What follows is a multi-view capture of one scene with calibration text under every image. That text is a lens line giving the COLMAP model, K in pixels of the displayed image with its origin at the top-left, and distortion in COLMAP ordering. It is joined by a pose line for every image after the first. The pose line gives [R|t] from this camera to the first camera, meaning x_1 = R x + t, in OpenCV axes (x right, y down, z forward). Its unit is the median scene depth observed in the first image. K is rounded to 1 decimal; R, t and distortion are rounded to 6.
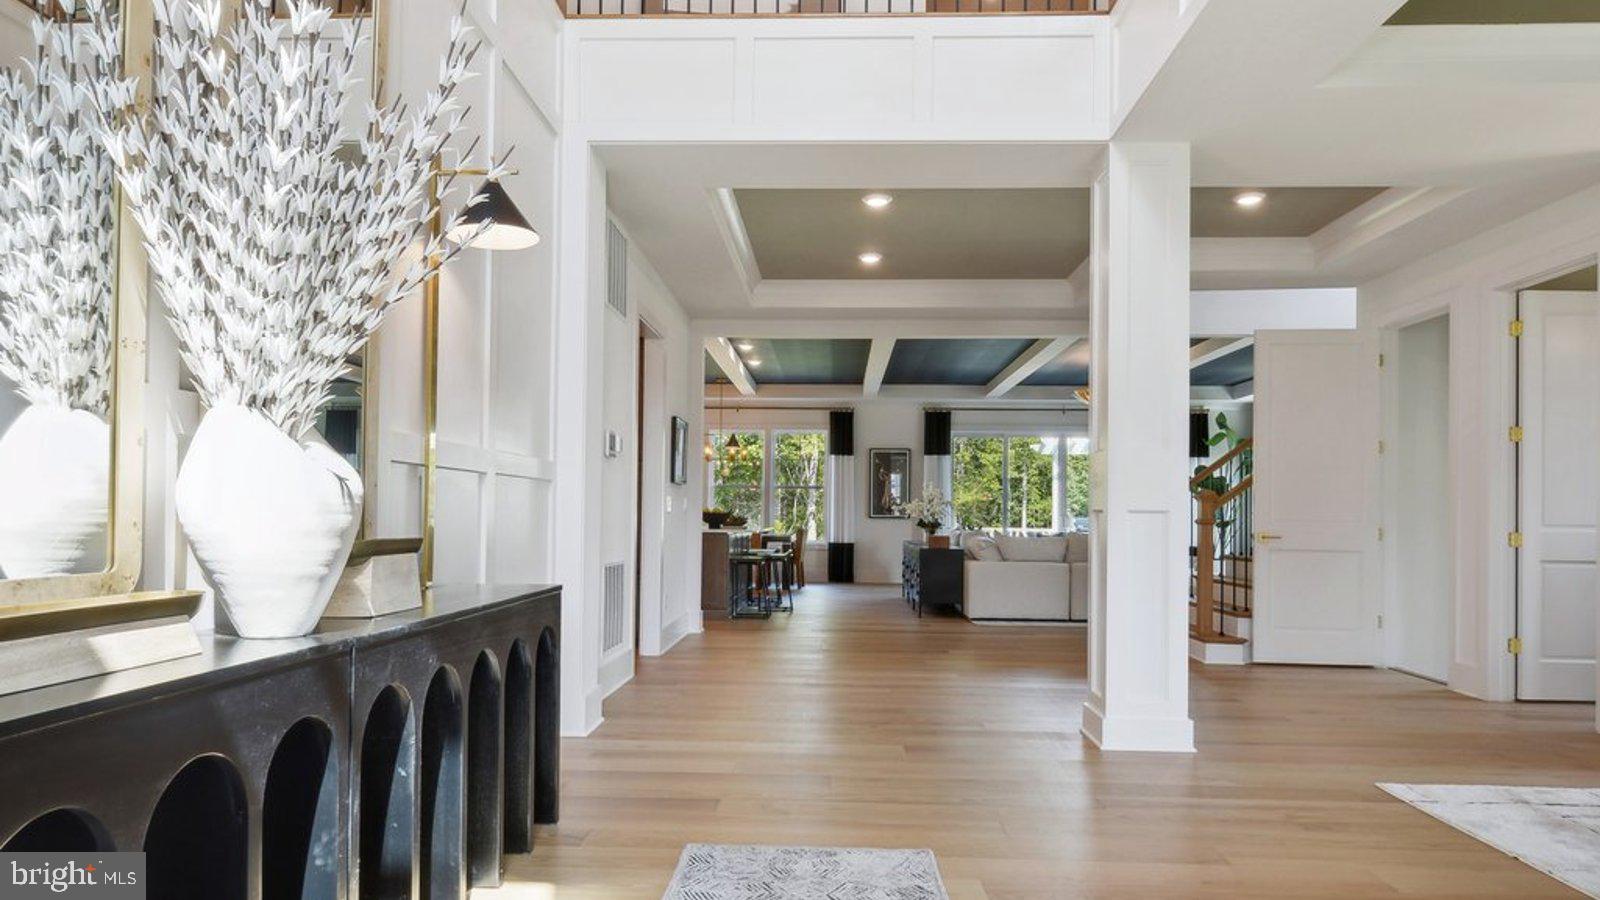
lens RADIAL K [[1035.6, 0, 792.6], [0, 1035.6, 498.2], [0, 0, 1]] dist [-0.001417, -0.000262]
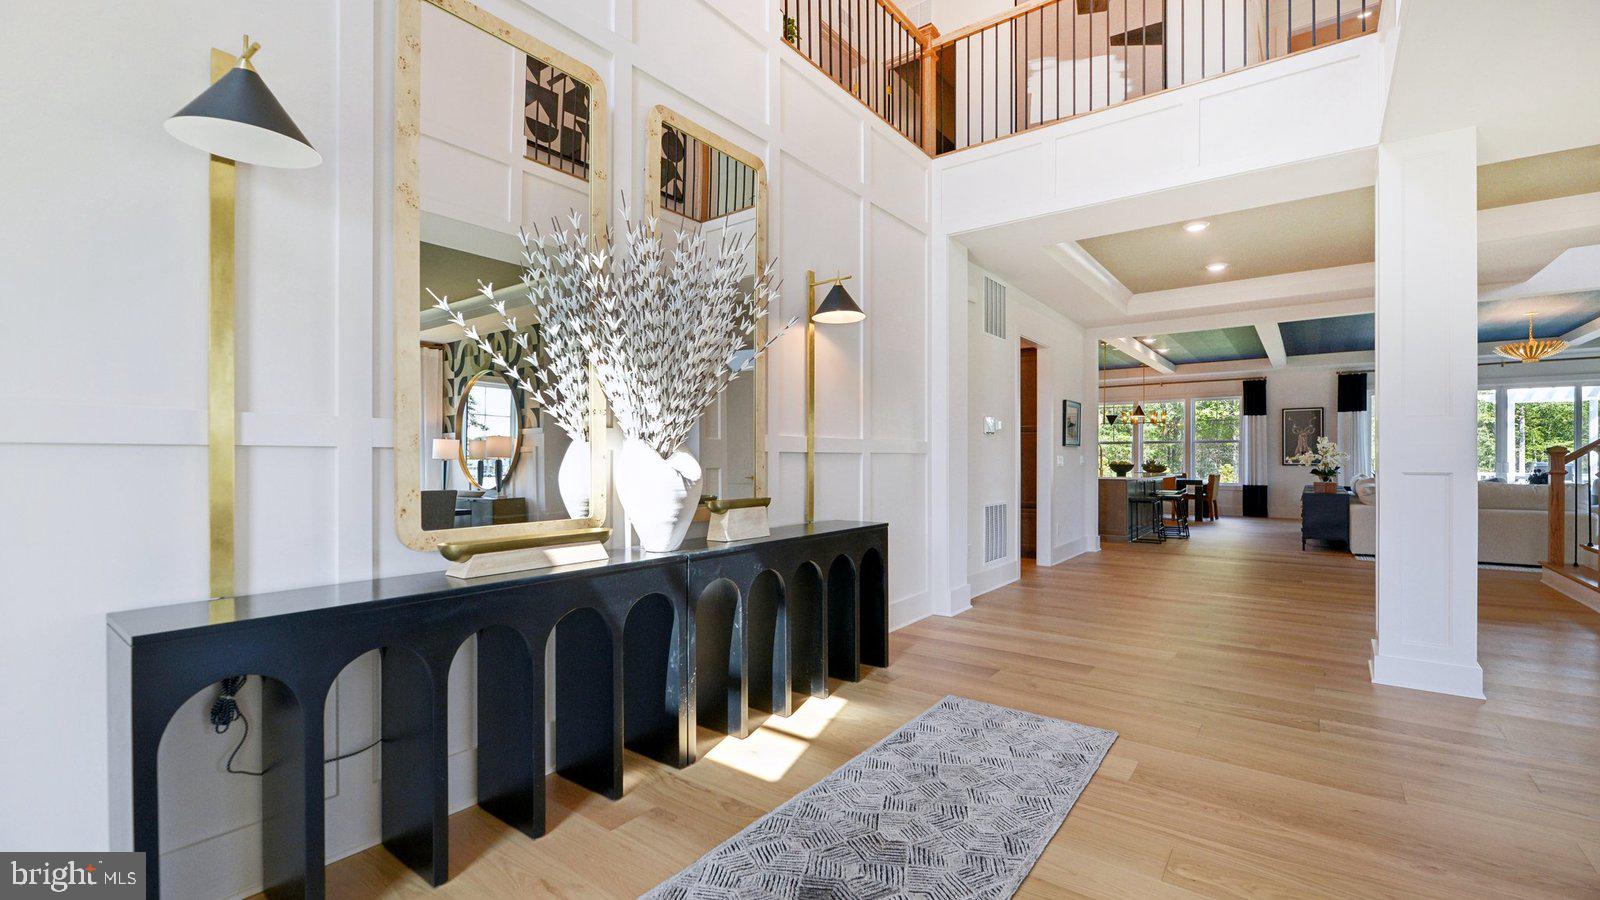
lens RADIAL K [[681.5, 0, 799.3], [0, 681.5, 455.8], [0, 0, 1]] dist [0.000882, 0.000185]
pose [[0.823682, -0.012818, -0.566906, 0.115899], [0.018879, 0.999810, 0.004823, -0.012823], [0.566737, -0.014675, 0.823768, 0.014600]]
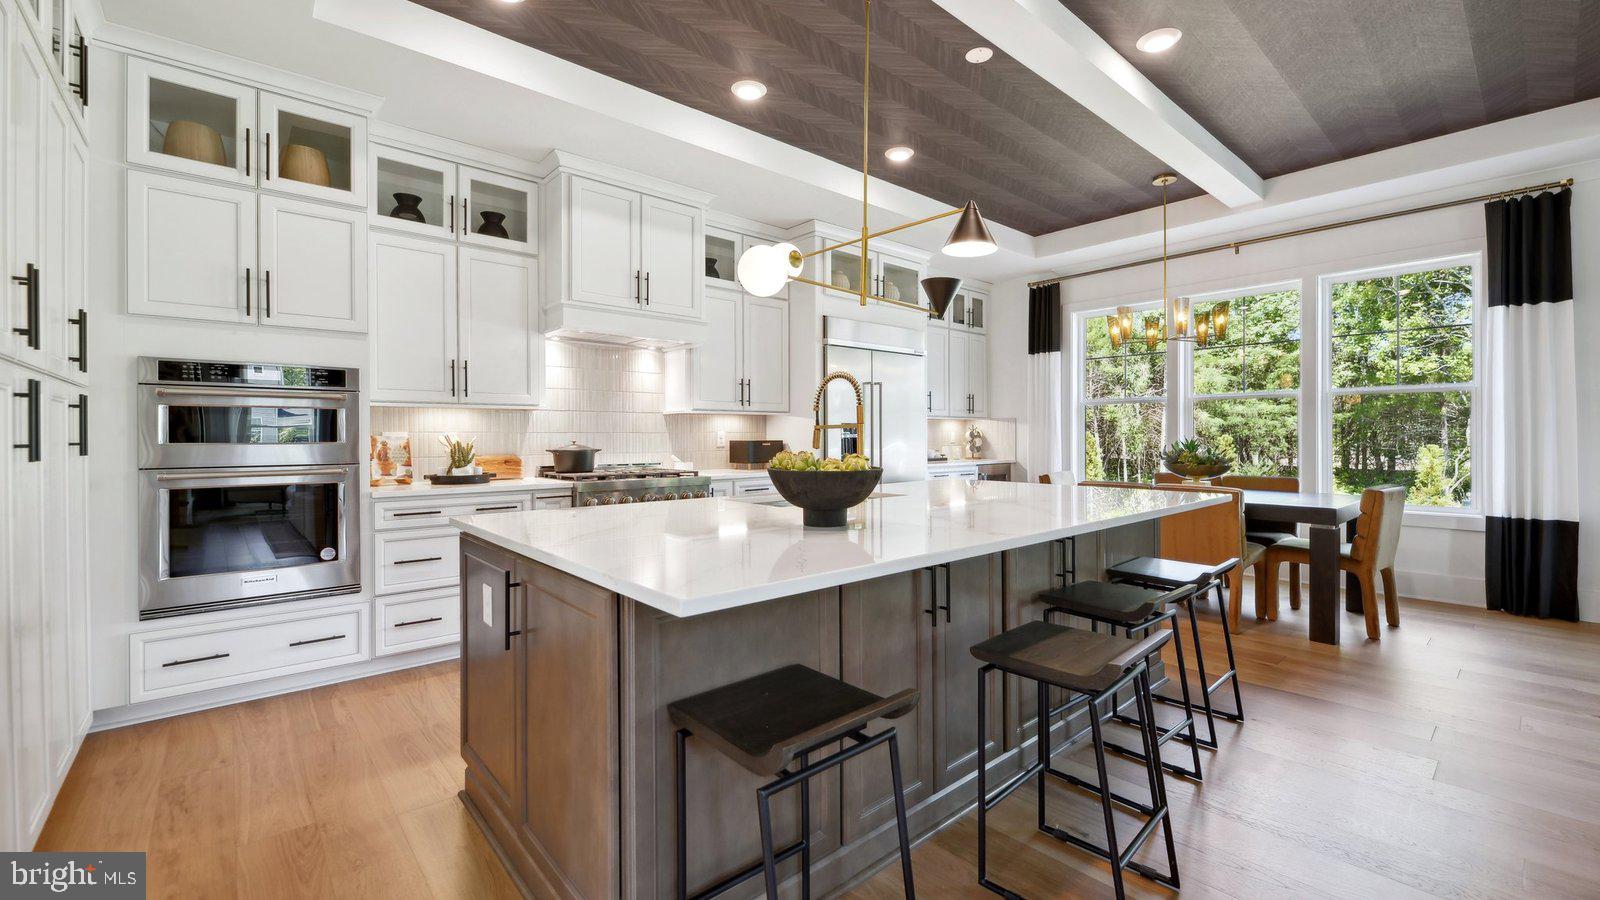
lens RADIAL K [[646.8, 0, 829.2], [0, 646.8, 439.8], [0, 0, 1]] dist [-0.000235, -0.000046]
pose [[0.701186, -0.013078, -0.712858, 0.067301], [0.024300, 0.999689, 0.005561, 0.007626], [0.712564, -0.021222, 0.701286, 1.198203]]
